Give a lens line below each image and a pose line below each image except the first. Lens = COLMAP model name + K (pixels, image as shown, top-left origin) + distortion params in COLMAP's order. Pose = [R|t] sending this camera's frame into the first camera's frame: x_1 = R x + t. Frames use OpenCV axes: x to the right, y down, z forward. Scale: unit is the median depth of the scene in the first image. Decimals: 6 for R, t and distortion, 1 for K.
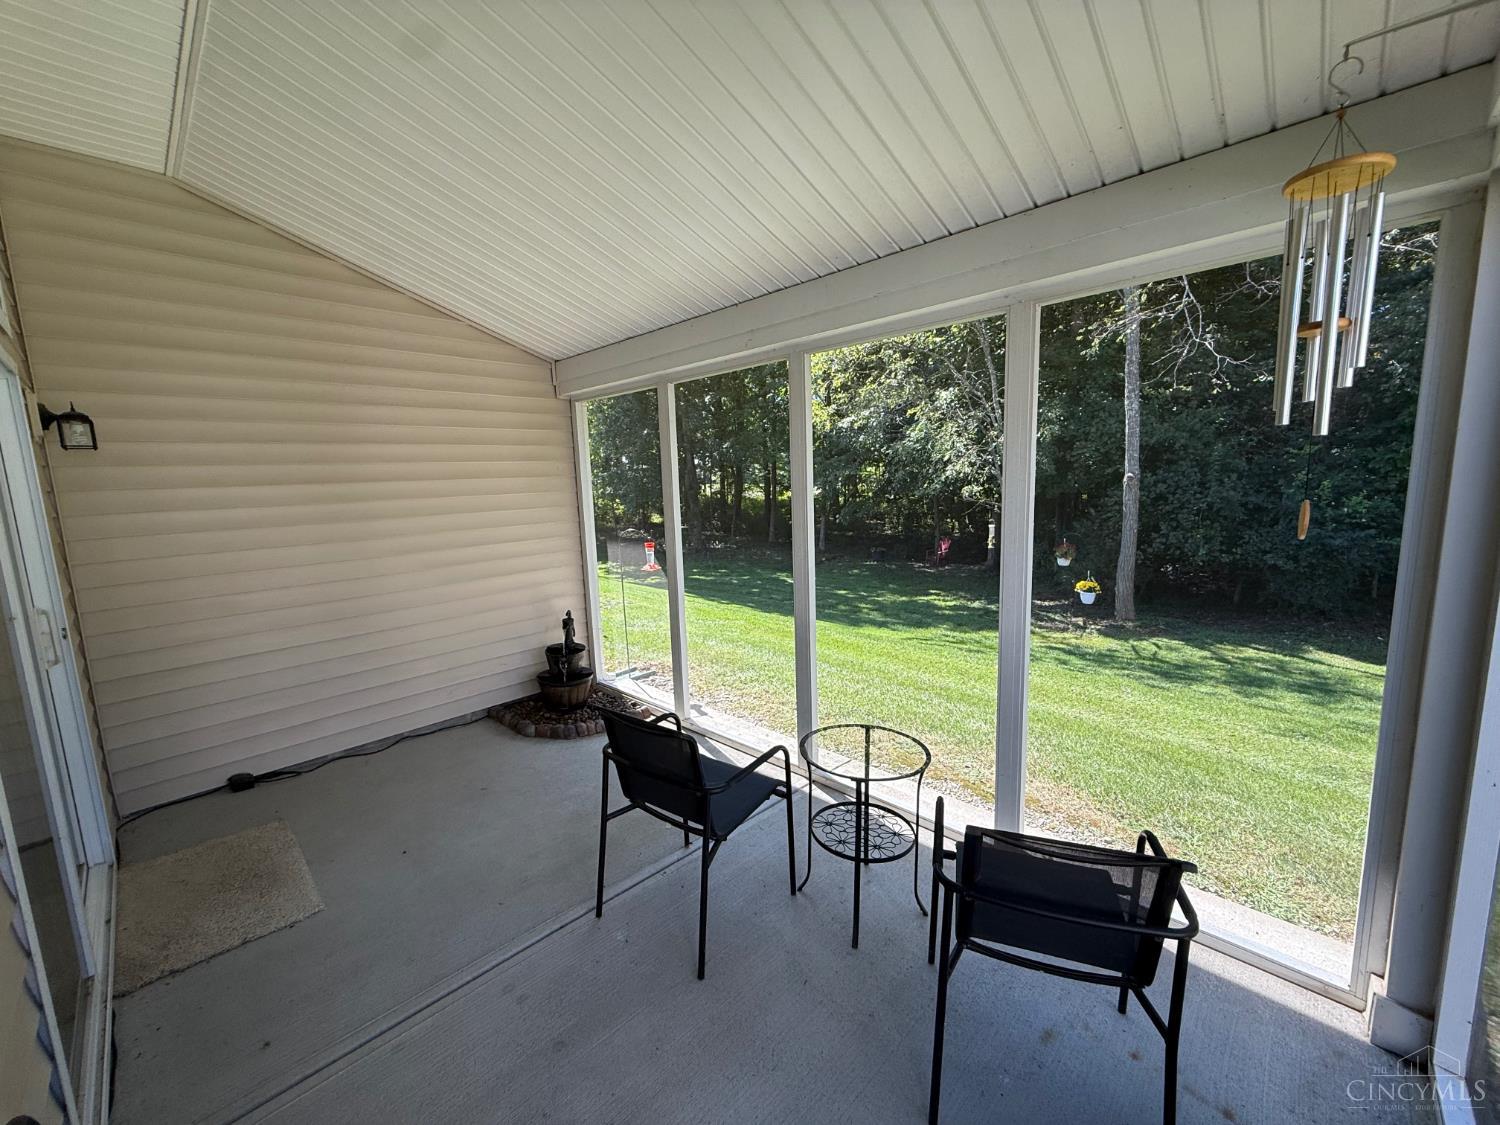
lens RADIAL K [[607.4, 0, 754.7], [0, 607.4, 559.6], [0, 0, 1]] dist [-0.002054, -0.000028]
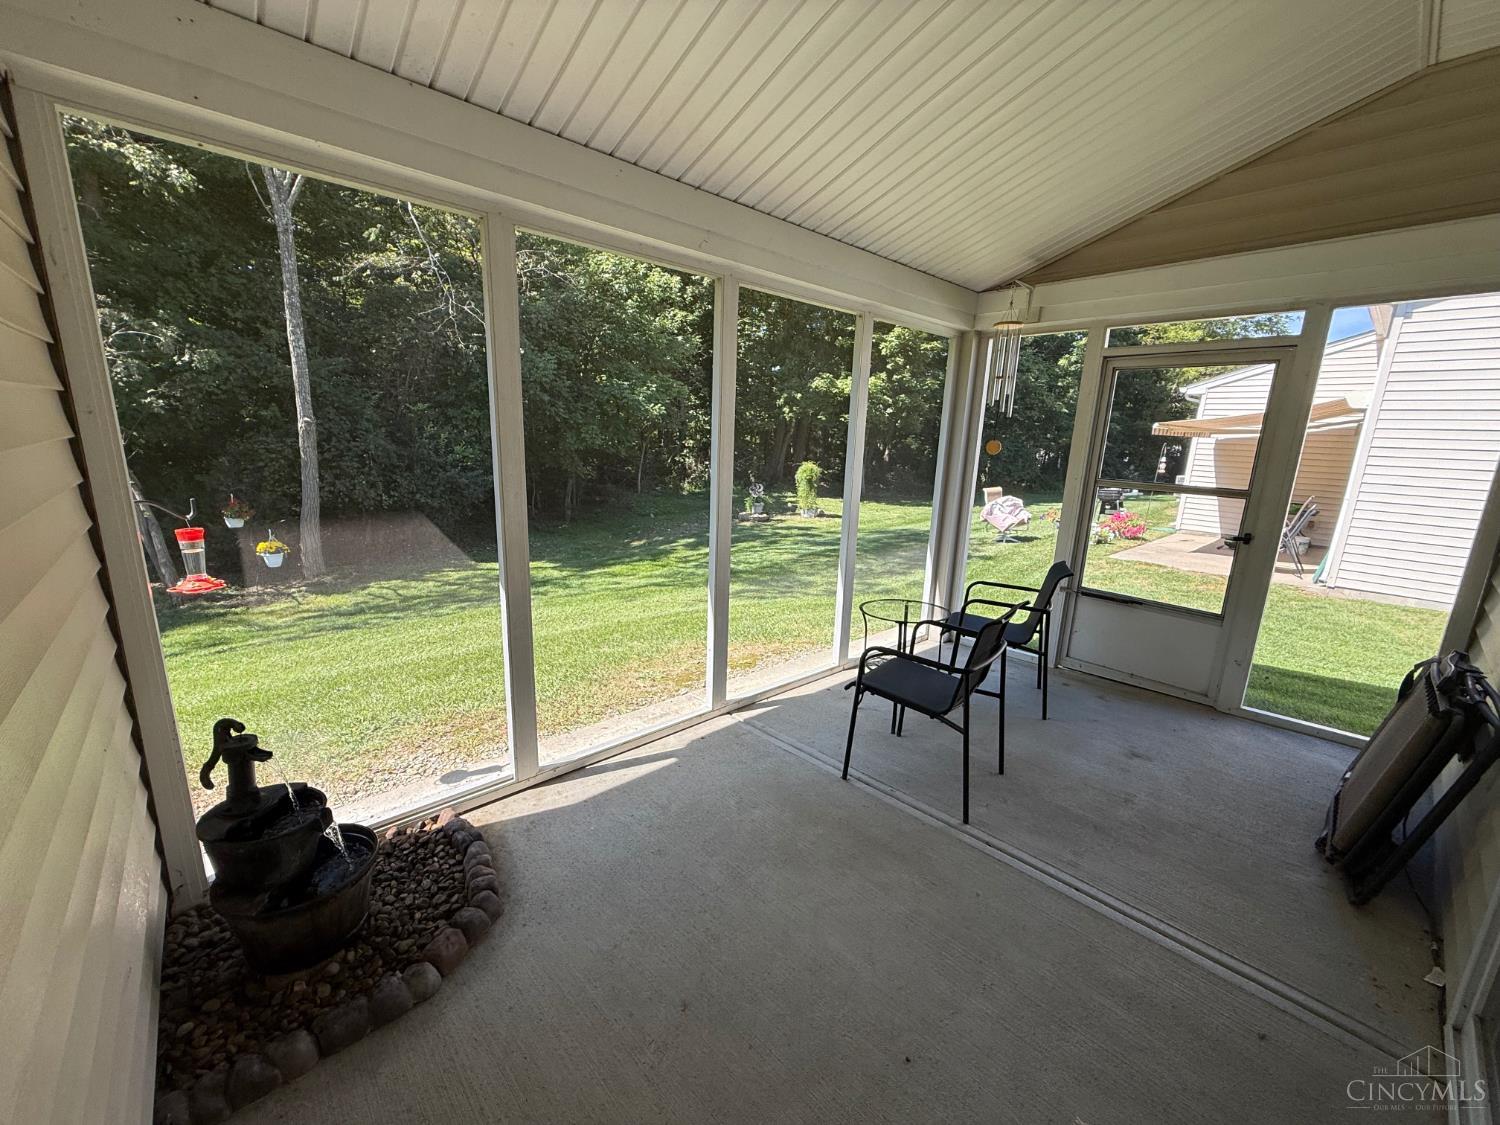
lens RADIAL K [[589.0, 0, 750.0], [0, 589.0, 562.5], [0, 0, 1]] dist [0.001372, 0.000099]
pose [[0.056676, -0.179438, 0.982135, -0.286357], [0.100387, 0.979755, 0.173210, -0.014102], [-0.993333, 0.088776, 0.073542, 0.304925]]
